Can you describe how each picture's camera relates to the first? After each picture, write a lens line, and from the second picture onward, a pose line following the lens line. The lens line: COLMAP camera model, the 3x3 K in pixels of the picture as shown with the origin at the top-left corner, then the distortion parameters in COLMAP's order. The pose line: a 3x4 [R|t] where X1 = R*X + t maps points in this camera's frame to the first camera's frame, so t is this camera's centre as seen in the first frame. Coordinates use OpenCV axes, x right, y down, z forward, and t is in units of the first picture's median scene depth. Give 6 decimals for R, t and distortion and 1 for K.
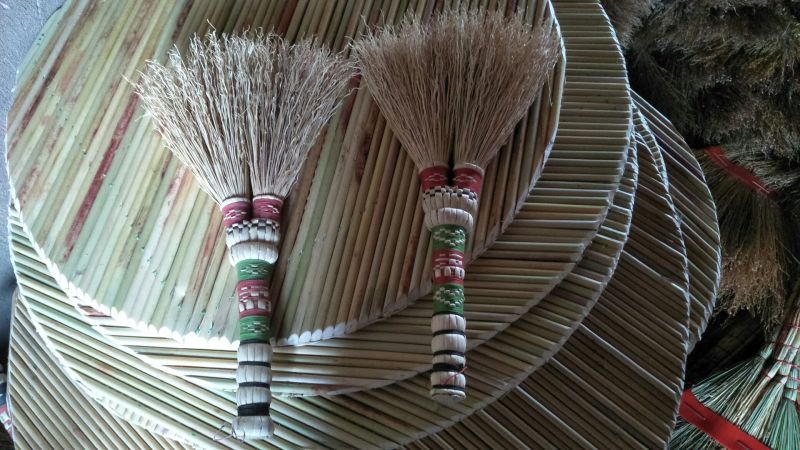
lens RADIAL K [[652.9, 0, 400.0], [0, 652.9, 234.4], [0, 0, 1]] dist [0.005583, -0.001540]
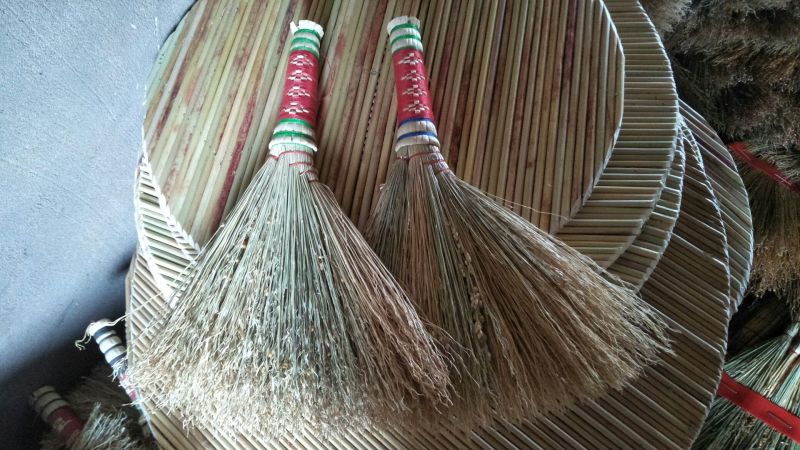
lens RADIAL K [[660.8, 0, 373.9], [0, 660.8, 245.3], [0, 0, 1]] dist [0.000848, -0.008016]
pose [[0.999188, -0.016196, -0.036896, -0.123762], [0.016132, 0.999868, -0.002031, 0.043532], [0.036924, 0.001434, 0.999317, -0.158392]]
